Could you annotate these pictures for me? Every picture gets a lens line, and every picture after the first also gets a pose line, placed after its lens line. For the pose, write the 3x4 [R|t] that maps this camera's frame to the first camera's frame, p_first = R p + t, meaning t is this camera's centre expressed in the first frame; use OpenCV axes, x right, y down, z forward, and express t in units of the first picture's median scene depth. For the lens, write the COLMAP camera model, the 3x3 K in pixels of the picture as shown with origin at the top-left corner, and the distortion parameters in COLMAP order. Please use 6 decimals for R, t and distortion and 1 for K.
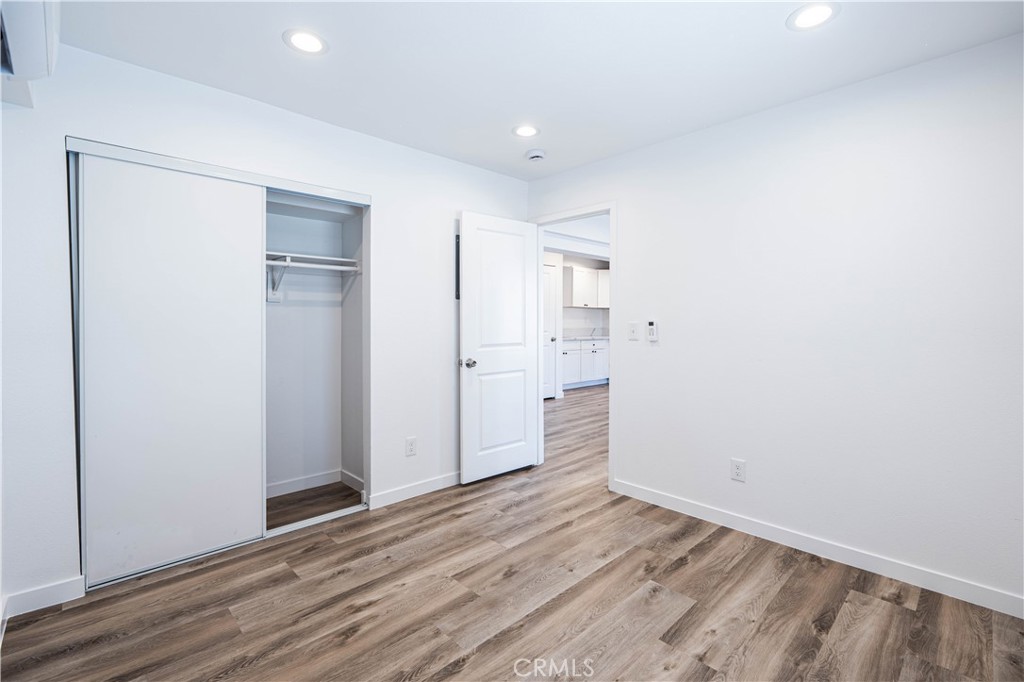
lens RADIAL K [[470.6, 0, 519.1], [0, 470.6, 330.5], [0, 0, 1]] dist [-0.000984, 0.000027]
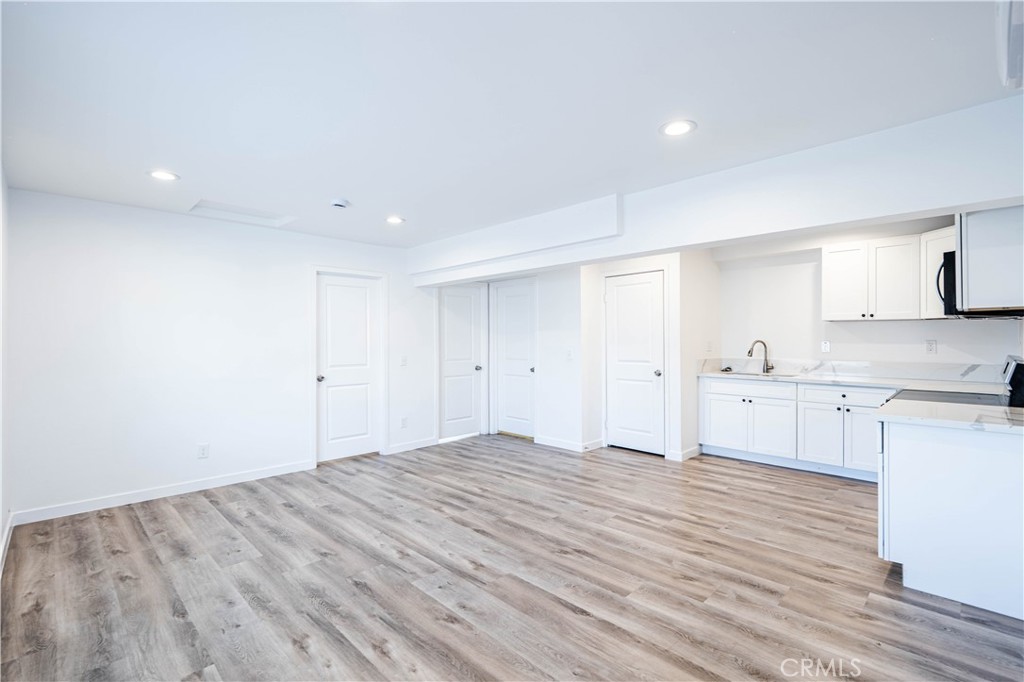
lens RADIAL K [[465.4, 0, 517.2], [0, 465.4, 340.9], [0, 0, 1]] dist [-0.000734, -0.000198]
pose [[0.005819, -0.004849, -0.999971, 0.639234], [-0.014407, 0.999884, -0.004932, -0.020760], [0.999879, 0.014436, 0.005748, 0.650122]]
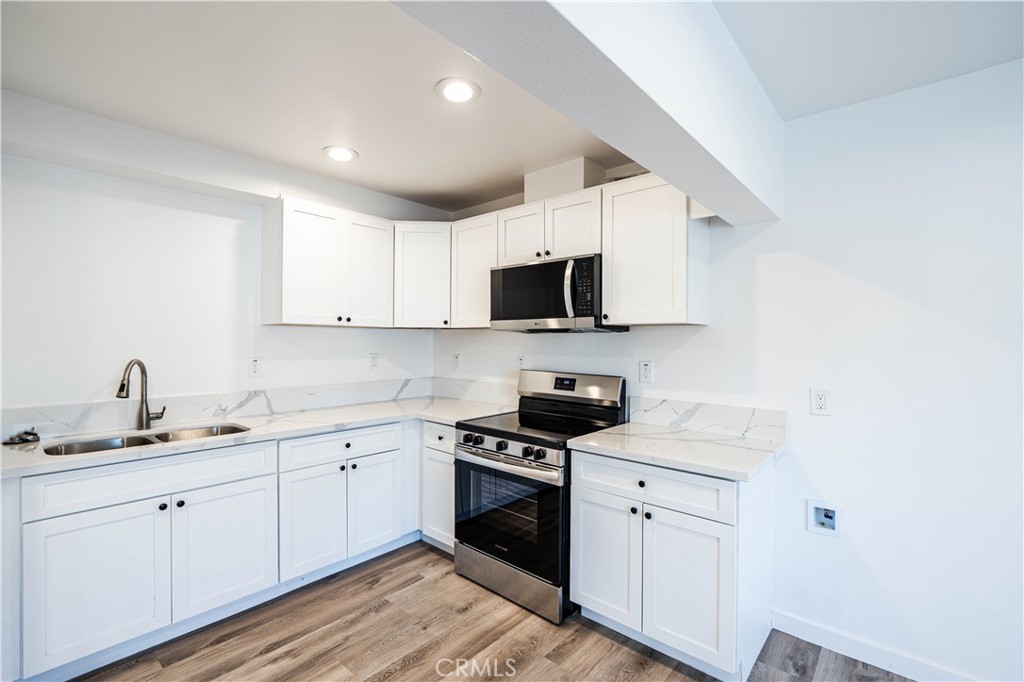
lens RADIAL K [[465.4, 0, 517.2], [0, 465.4, 340.9], [0, 0, 1]] dist [-0.000734, -0.000198]
pose [[0.997387, -0.007965, 0.071800, 0.247372], [0.009118, 0.999834, -0.015743, -0.033426], [-0.071663, 0.016356, 0.997295, 0.680634]]
